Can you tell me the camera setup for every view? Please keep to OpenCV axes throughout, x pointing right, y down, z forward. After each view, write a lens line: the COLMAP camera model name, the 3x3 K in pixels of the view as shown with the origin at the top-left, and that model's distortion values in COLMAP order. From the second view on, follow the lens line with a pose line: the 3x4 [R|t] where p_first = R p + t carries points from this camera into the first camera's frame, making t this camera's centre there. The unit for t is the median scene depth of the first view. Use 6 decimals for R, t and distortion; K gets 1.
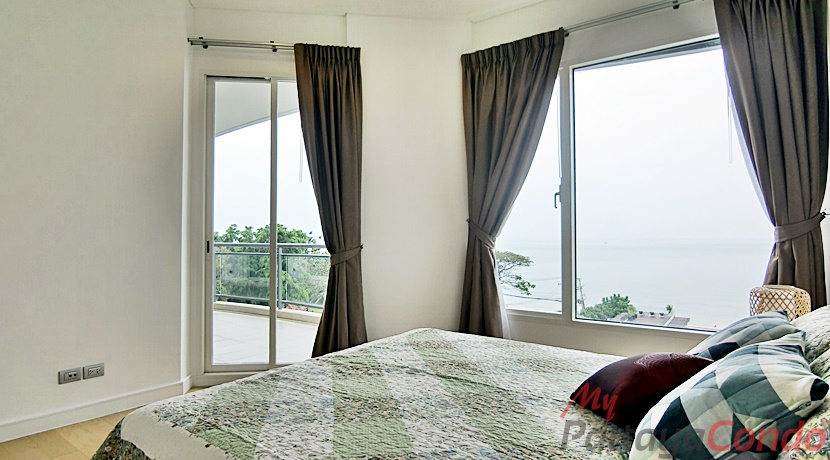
lens RADIAL K [[459.1, 0, 415.5], [0, 459.1, 231.6], [0, 0, 1]] dist [-0.020433, -0.002873]
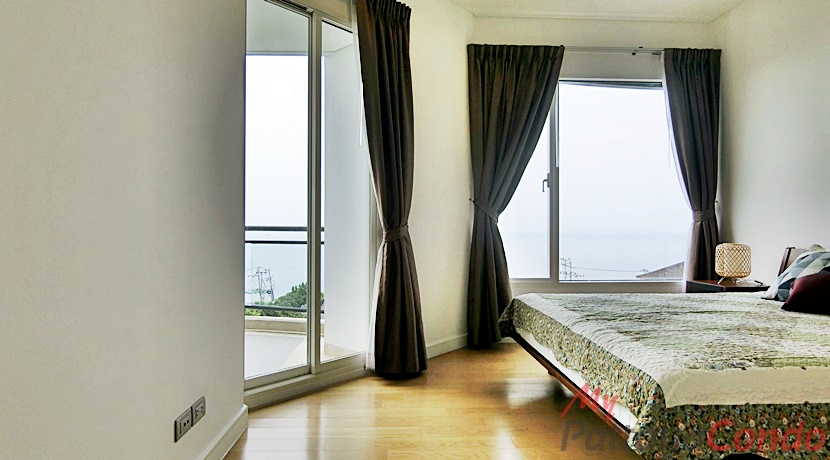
lens RADIAL K [[459.1, 0, 410.1], [0, 459.1, 233.1], [0, 0, 1]] dist [-0.020433, -0.002873]
pose [[0.775922, -0.002780, 0.630823, -0.726167], [-0.009671, 0.999820, 0.016301, 0.040465], [-0.630755, -0.018749, 0.775755, 0.274264]]
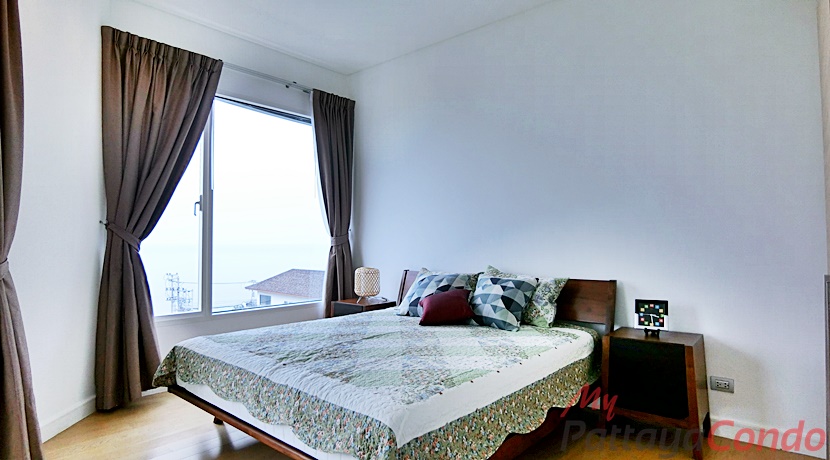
lens RADIAL K [[459.1, 0, 415.7], [0, 459.1, 231.3], [0, 0, 1]] dist [-0.020433, -0.002873]
pose [[0.068294, 0.025202, 0.997347, -0.728489], [-0.013204, 0.999616, -0.024355, 0.005093], [-0.997578, -0.011505, 0.068600, 0.397486]]
